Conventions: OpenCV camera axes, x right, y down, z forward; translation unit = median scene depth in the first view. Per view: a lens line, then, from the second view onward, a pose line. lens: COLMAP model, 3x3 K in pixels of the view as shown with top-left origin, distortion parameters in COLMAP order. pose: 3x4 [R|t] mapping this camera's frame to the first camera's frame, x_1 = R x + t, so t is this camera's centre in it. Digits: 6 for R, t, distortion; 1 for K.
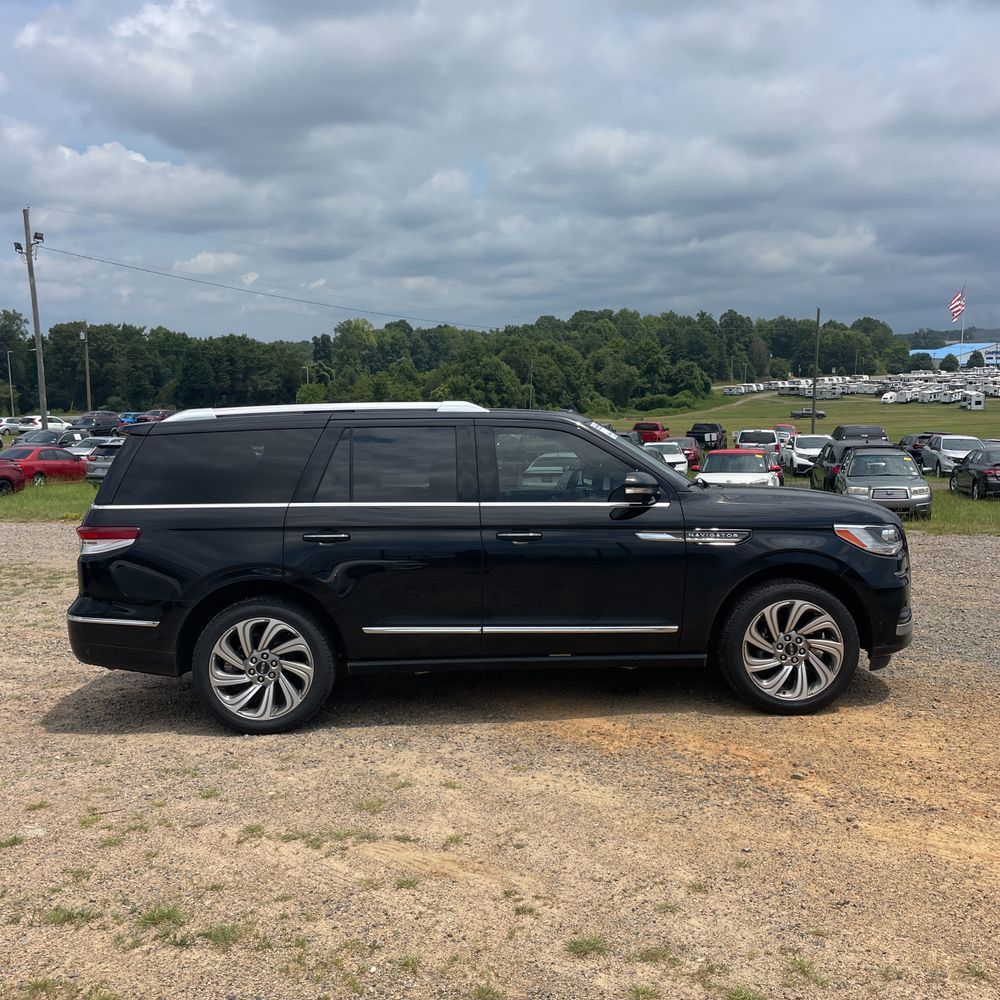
lens RADIAL K [[1003.2, 0, 513.7], [0, 1003.2, 502.3], [0, 0, 1]] dist [0.162318, -0.315079]
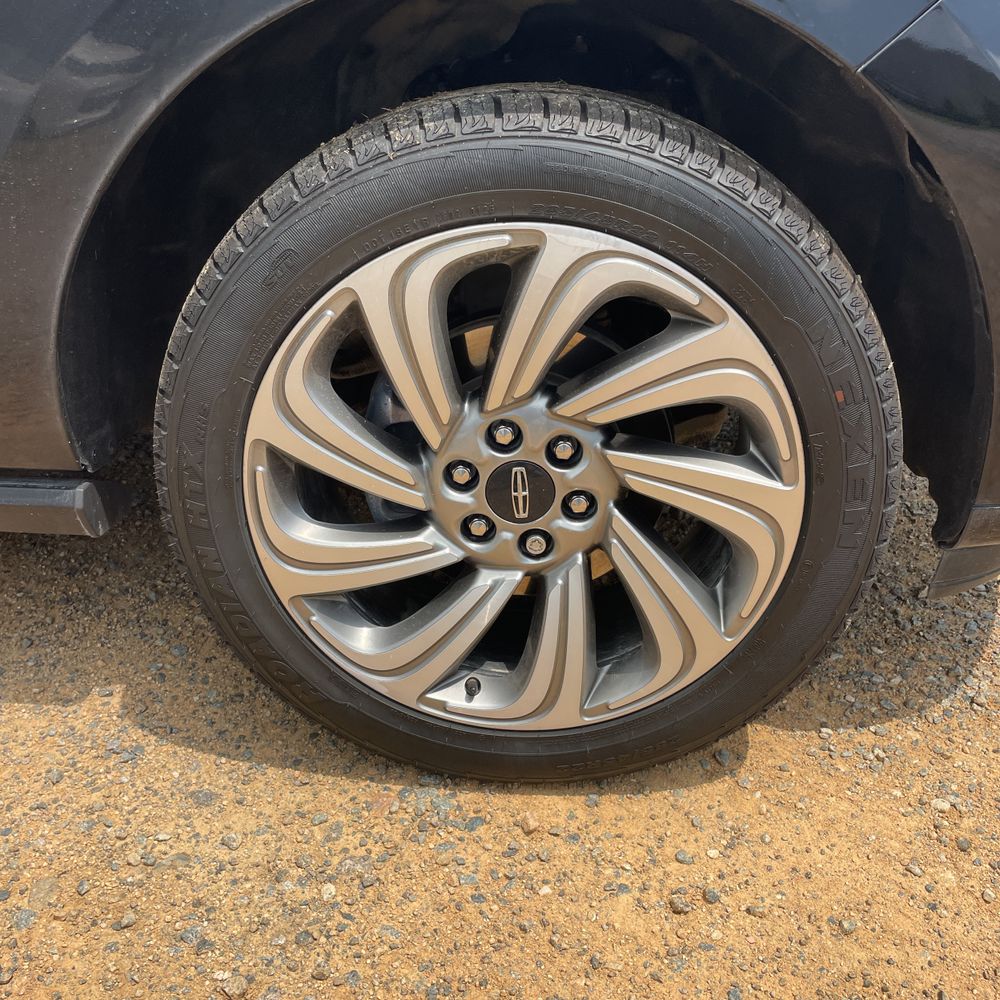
lens RADIAL K [[1007.2, 0, 493.2], [0, 1007.2, 486.2], [0, 0, 1]] dist [0.079428, -0.110385]
pose [[0.995006, 0.071960, -0.069177, 0.050618], [-0.040080, 0.922730, 0.383357, 0.013103], [0.091418, -0.378670, 0.921006, 0.149416]]
